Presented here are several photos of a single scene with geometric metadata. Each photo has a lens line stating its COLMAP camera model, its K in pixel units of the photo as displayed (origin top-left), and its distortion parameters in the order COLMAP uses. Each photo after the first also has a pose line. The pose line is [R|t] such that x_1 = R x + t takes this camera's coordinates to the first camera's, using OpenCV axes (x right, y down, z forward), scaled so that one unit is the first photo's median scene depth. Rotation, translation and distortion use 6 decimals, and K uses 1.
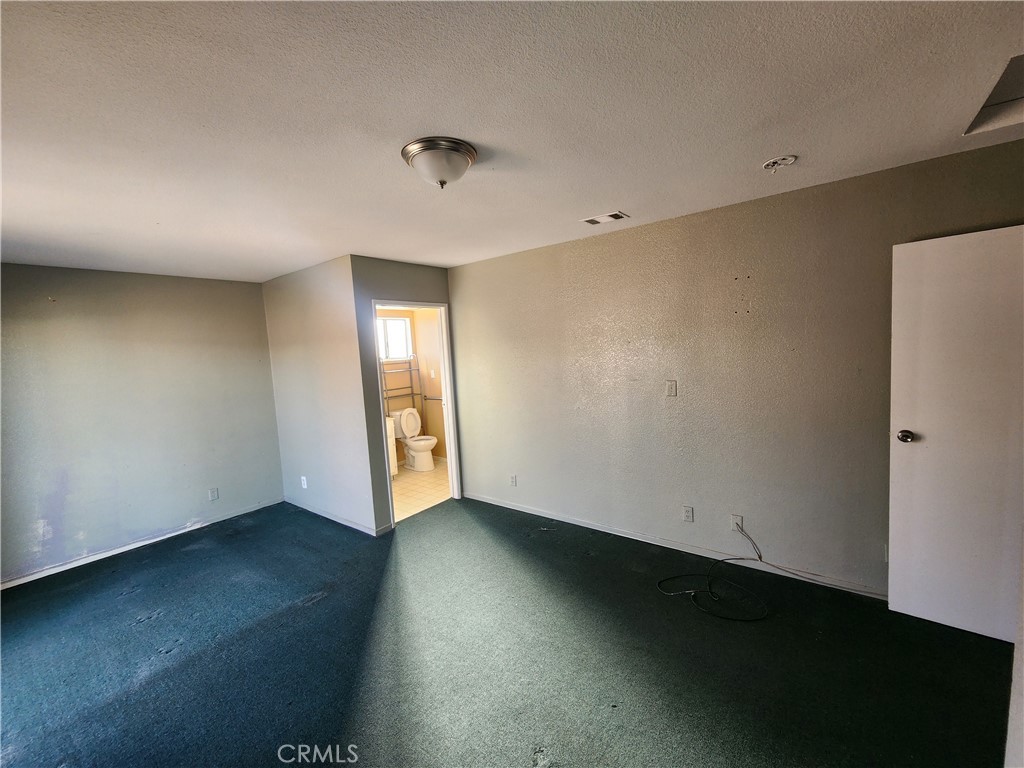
lens RADIAL K [[418.5, 0, 512.0], [0, 418.5, 384.0], [0, 0, 1]] dist [0.012980, -0.007617]
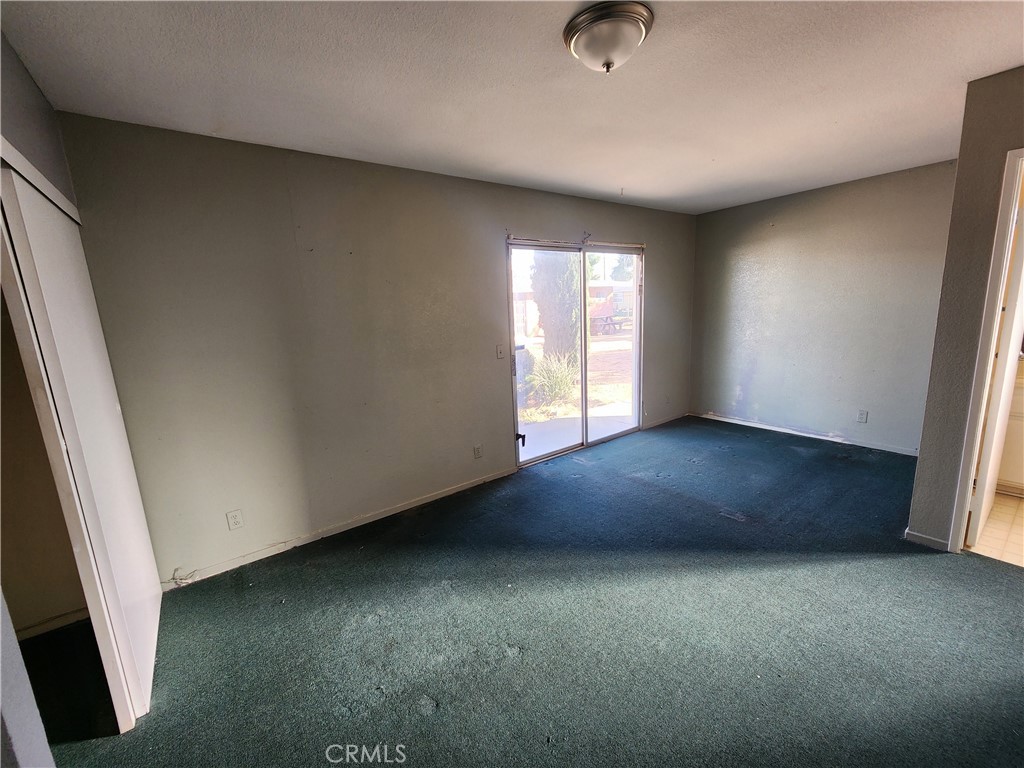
lens RADIAL K [[418.5, 0, 512.0], [0, 418.5, 384.0], [0, 0, 1]] dist [0.012980, -0.007617]
pose [[-0.258552, 0.240920, -0.935472, 0.430349], [-0.025865, 0.966327, 0.256015, -0.036306], [0.965651, 0.090390, -0.243614, 0.554016]]
